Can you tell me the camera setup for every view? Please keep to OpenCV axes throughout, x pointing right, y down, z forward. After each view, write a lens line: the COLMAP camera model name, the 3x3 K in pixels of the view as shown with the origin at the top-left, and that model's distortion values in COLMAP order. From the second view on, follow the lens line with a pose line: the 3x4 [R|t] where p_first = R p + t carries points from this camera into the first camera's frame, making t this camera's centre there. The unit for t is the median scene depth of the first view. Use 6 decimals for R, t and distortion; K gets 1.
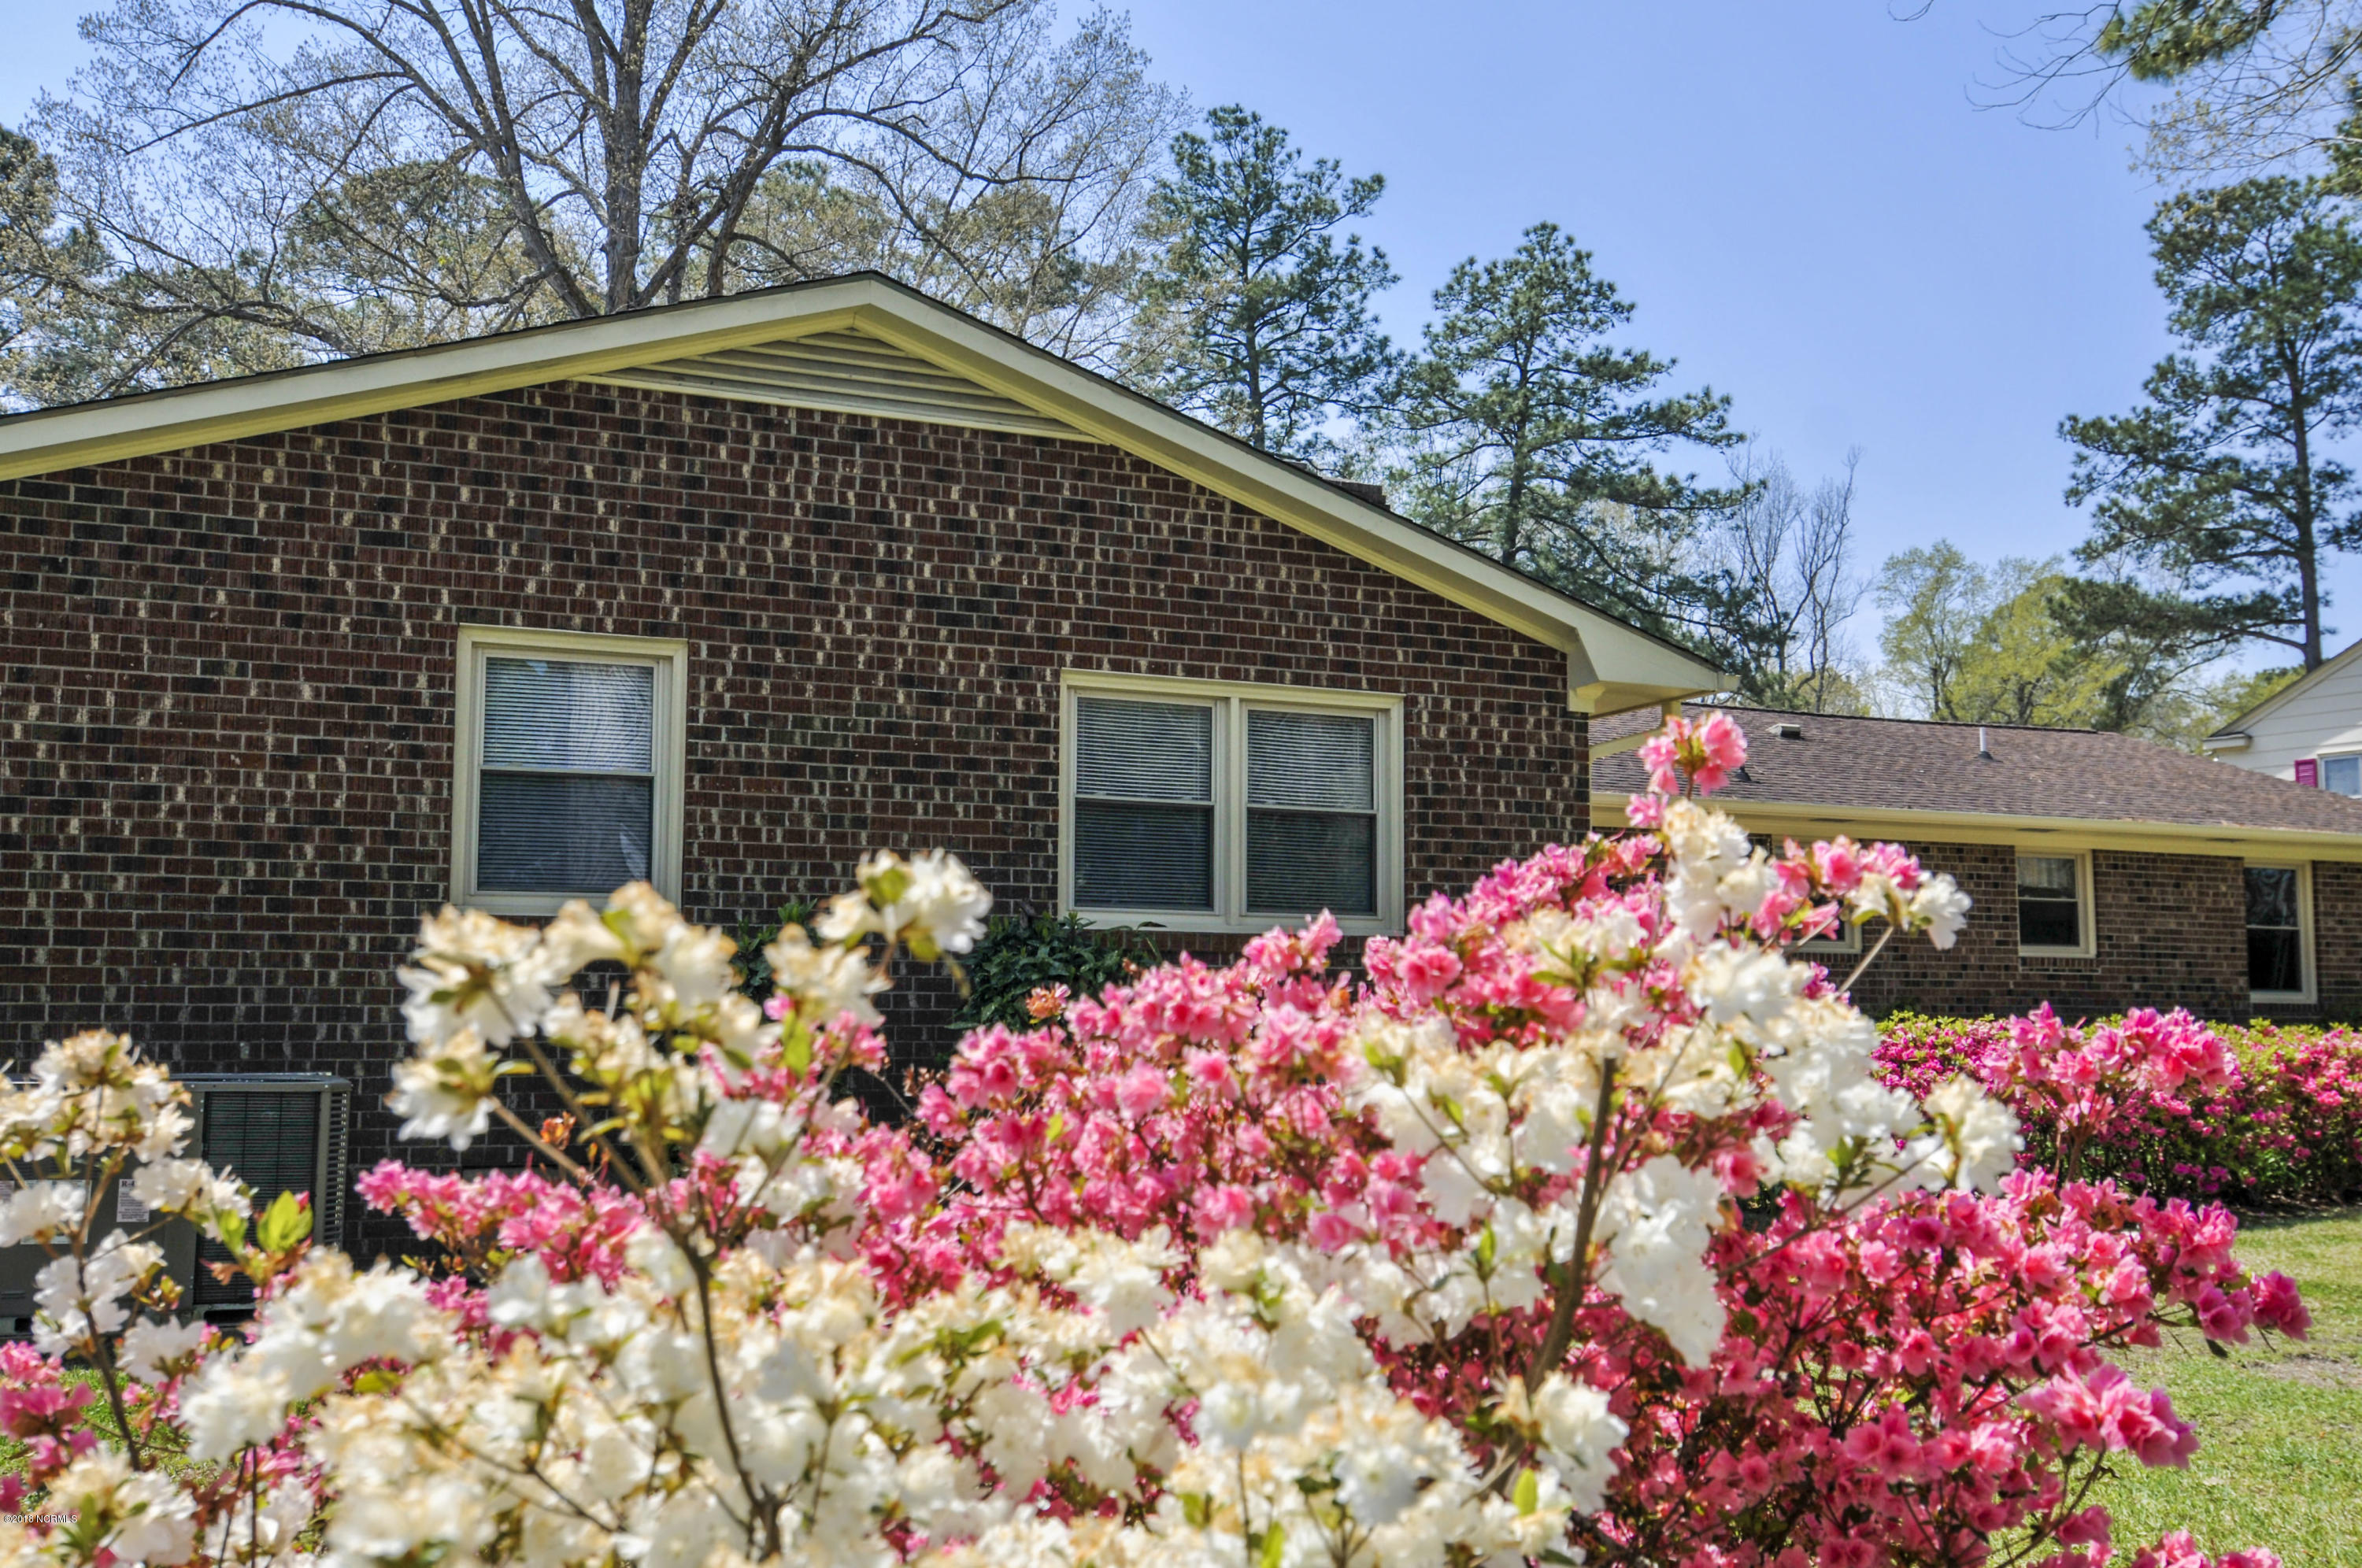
lens RADIAL K [[2170.6, 0, 1174.2], [0, 2170.6, 837.2], [0, 0, 1]] dist [0.002083, 0.000000]
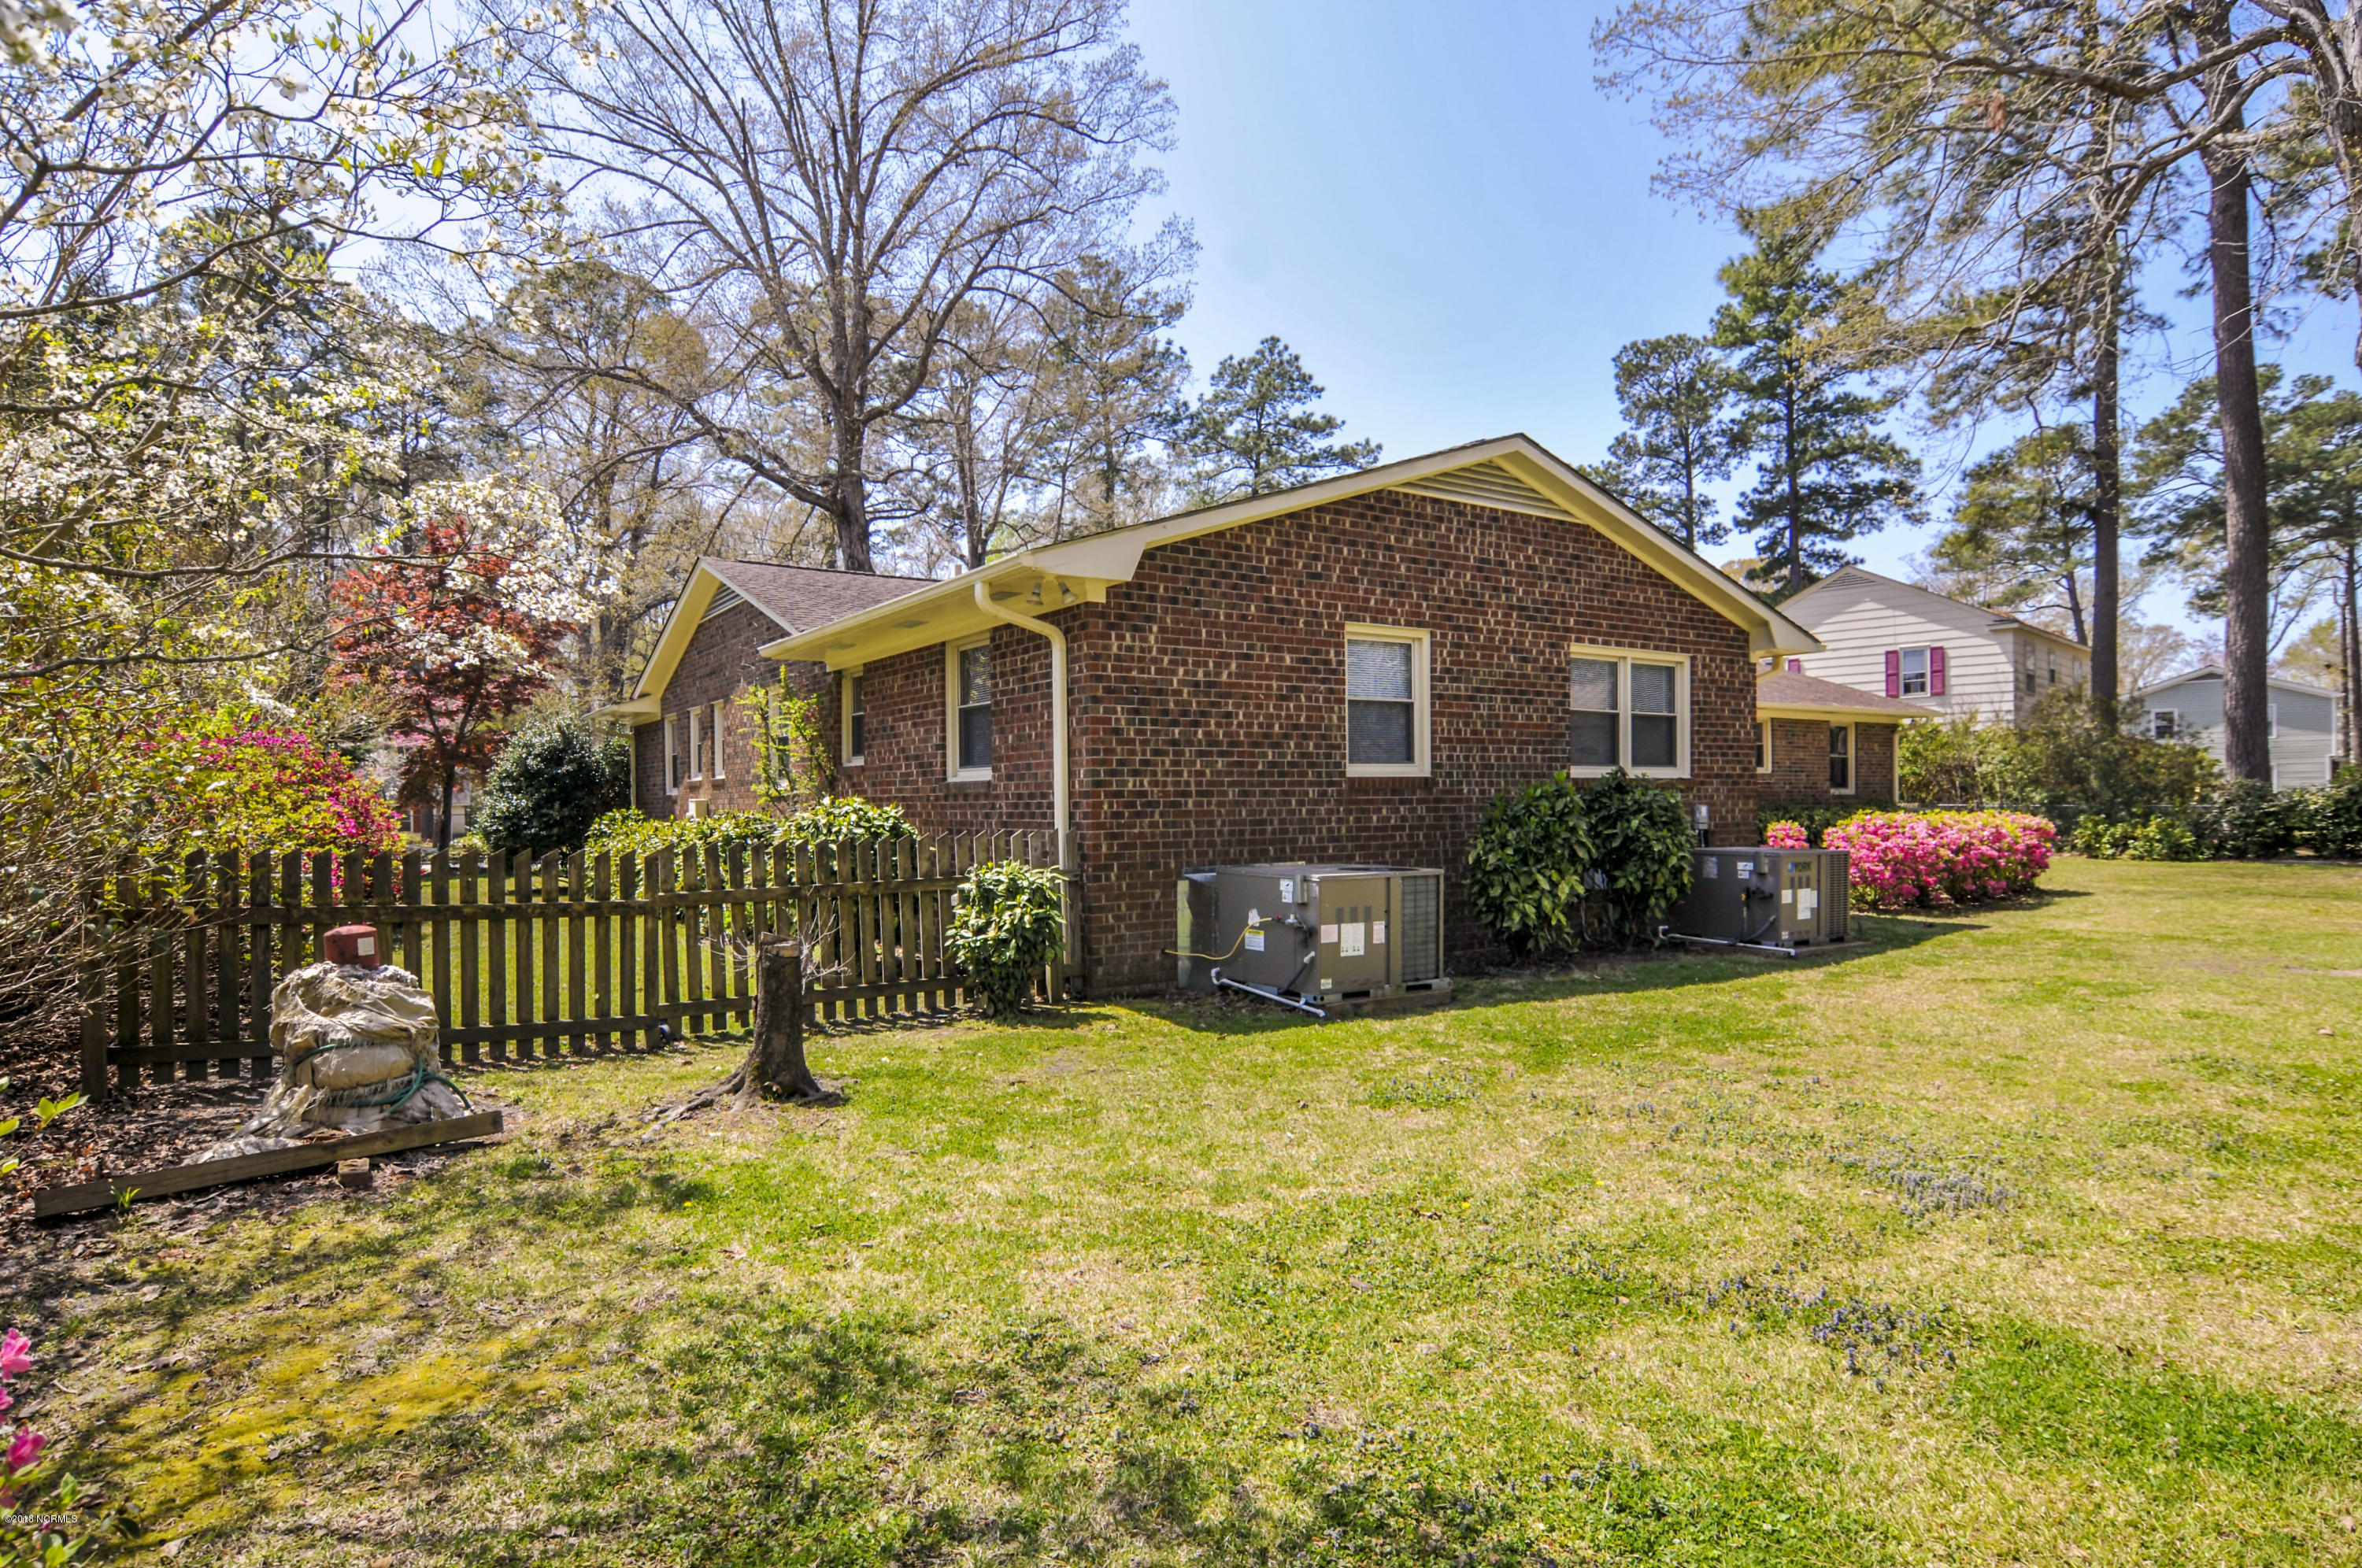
lens RADIAL K [[1276.4, 0, 1178.1], [0, 1276.4, 808.0], [0, 0, 1]] dist [-0.008392, -0.005025]
pose [[0.983899, -0.013986, 0.178177, -0.100567], [-0.002669, 0.995673, 0.092892, -0.006053], [-0.178705, -0.091872, 0.979604, -0.010199]]
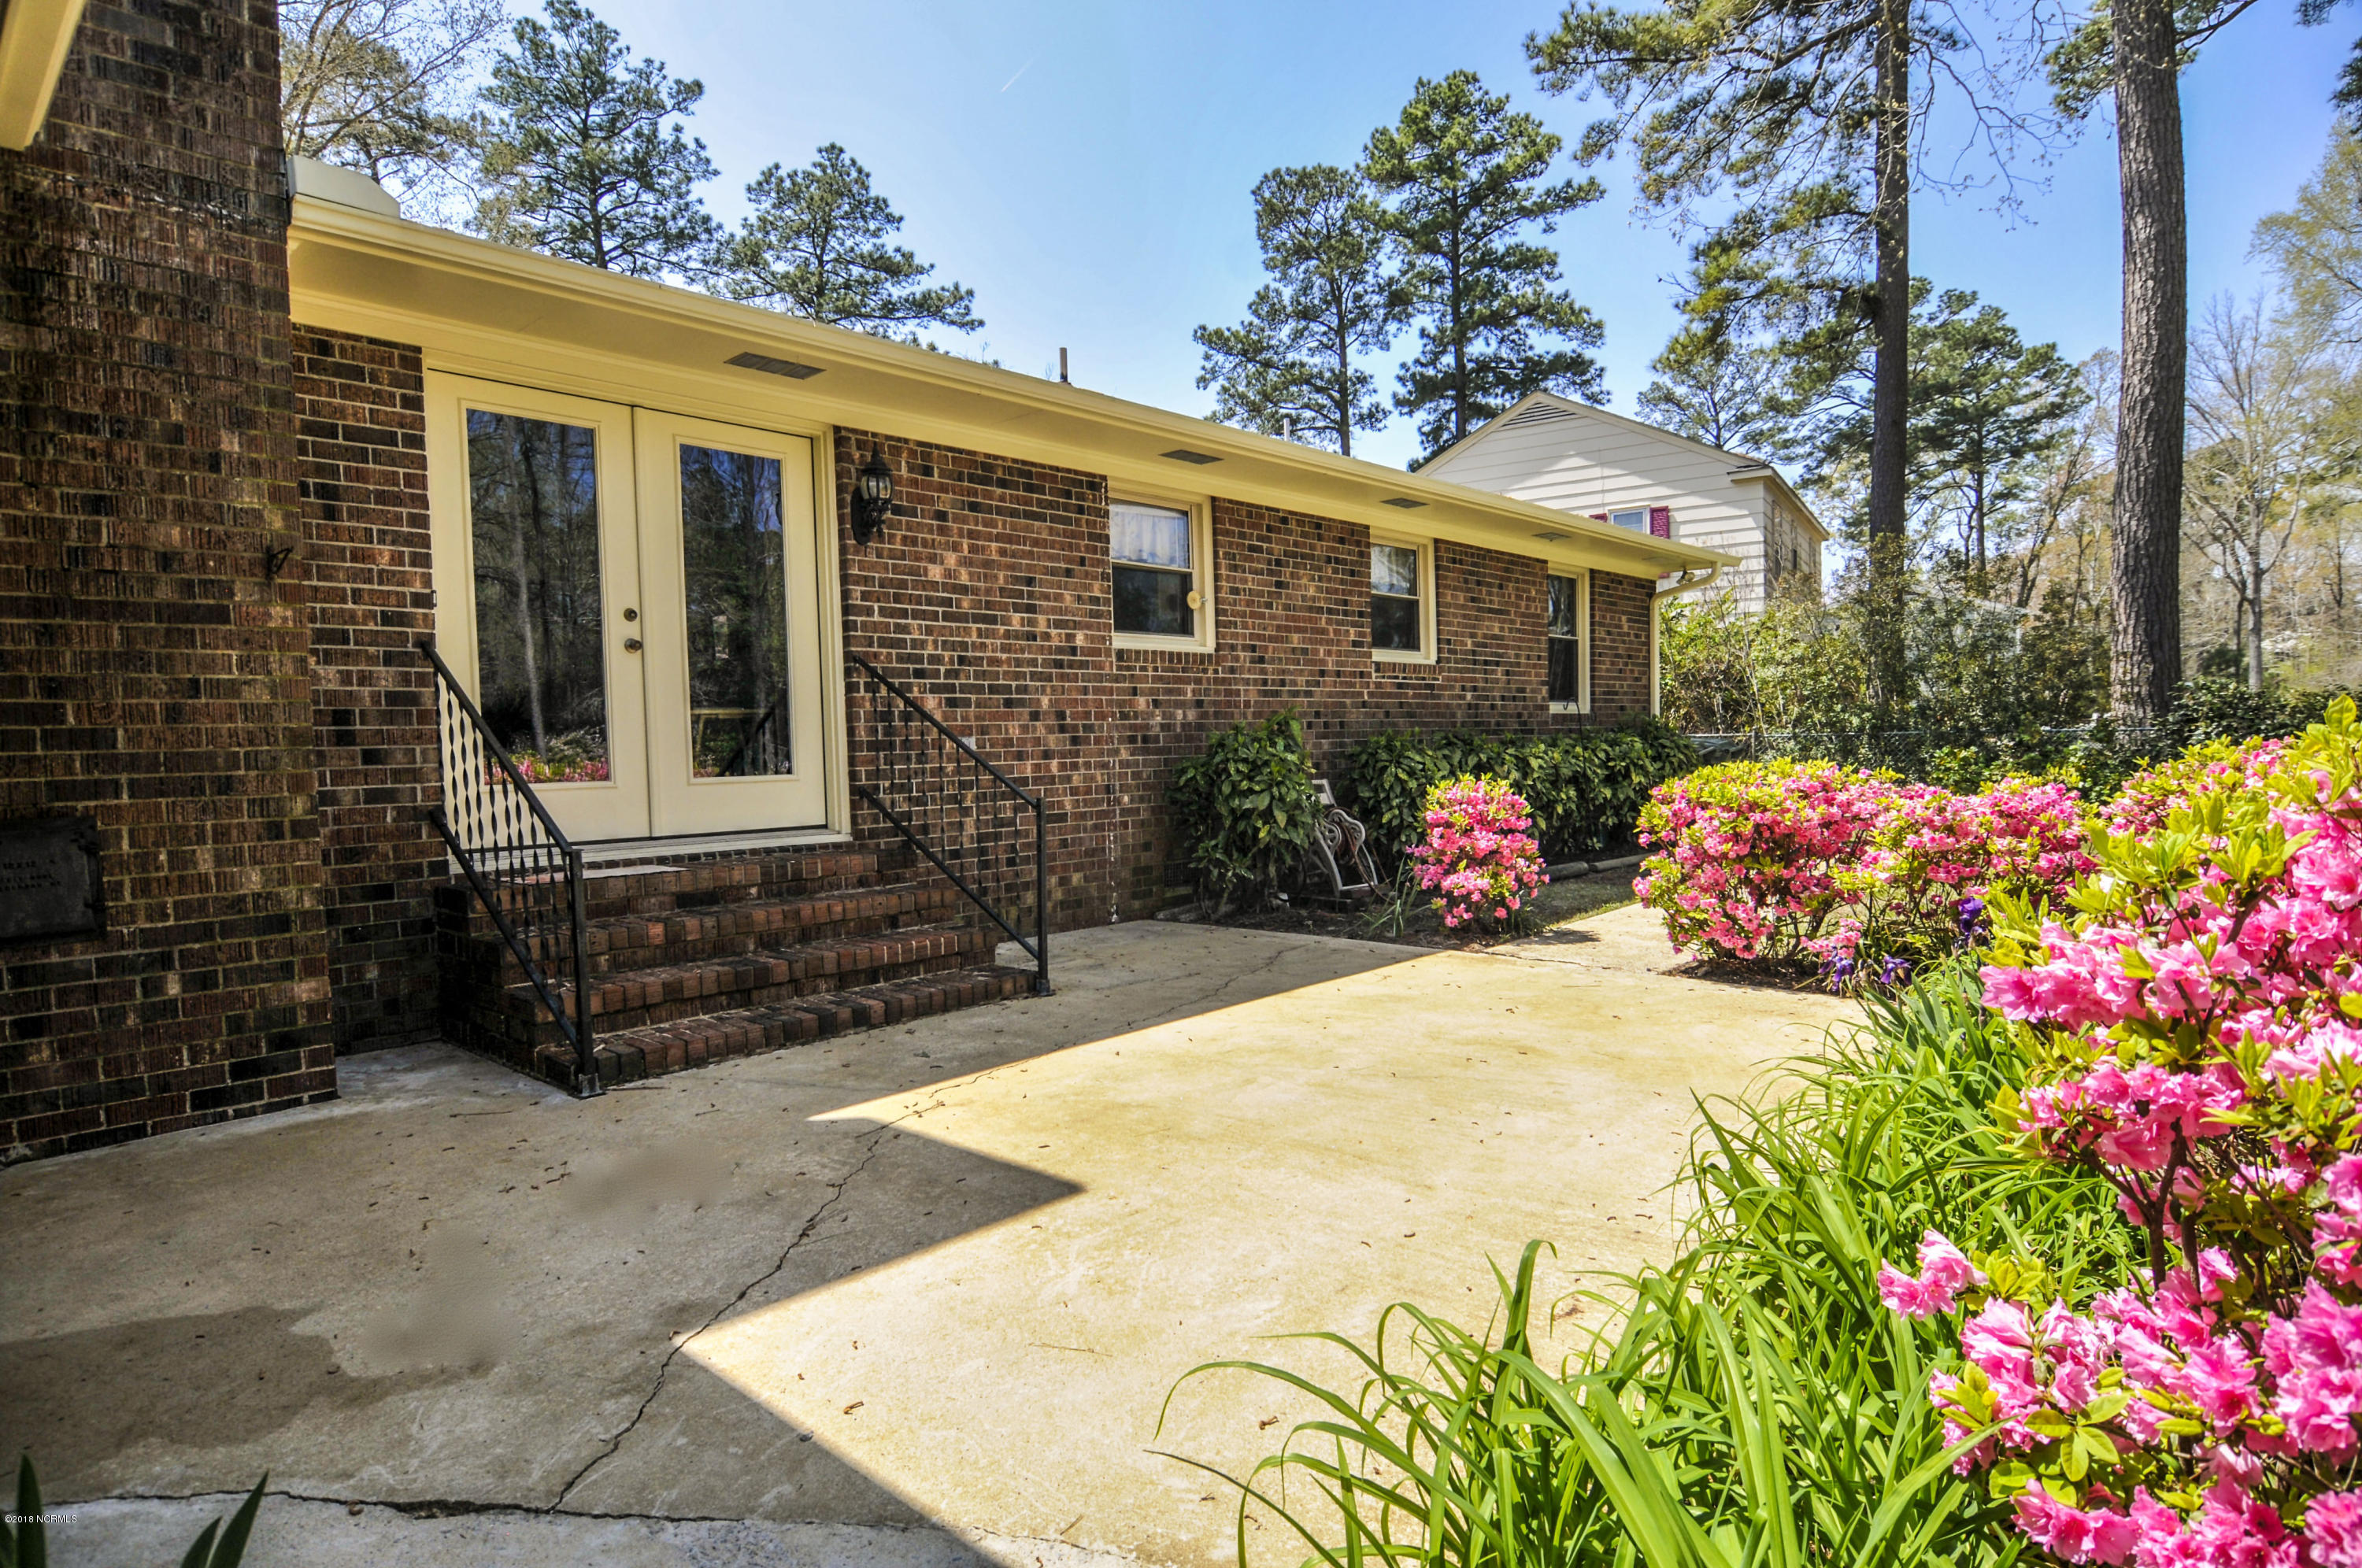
lens RADIAL K [[1276.4, 0, 1185.9], [0, 1276.4, 797.3], [0, 0, 1]] dist [-0.008392, -0.005025]
pose [[0.913005, -0.043081, 0.405667, 0.039880], [-0.008566, 0.992164, 0.124646, 0.014964], [-0.407858, -0.117277, 0.905482, 0.187047]]
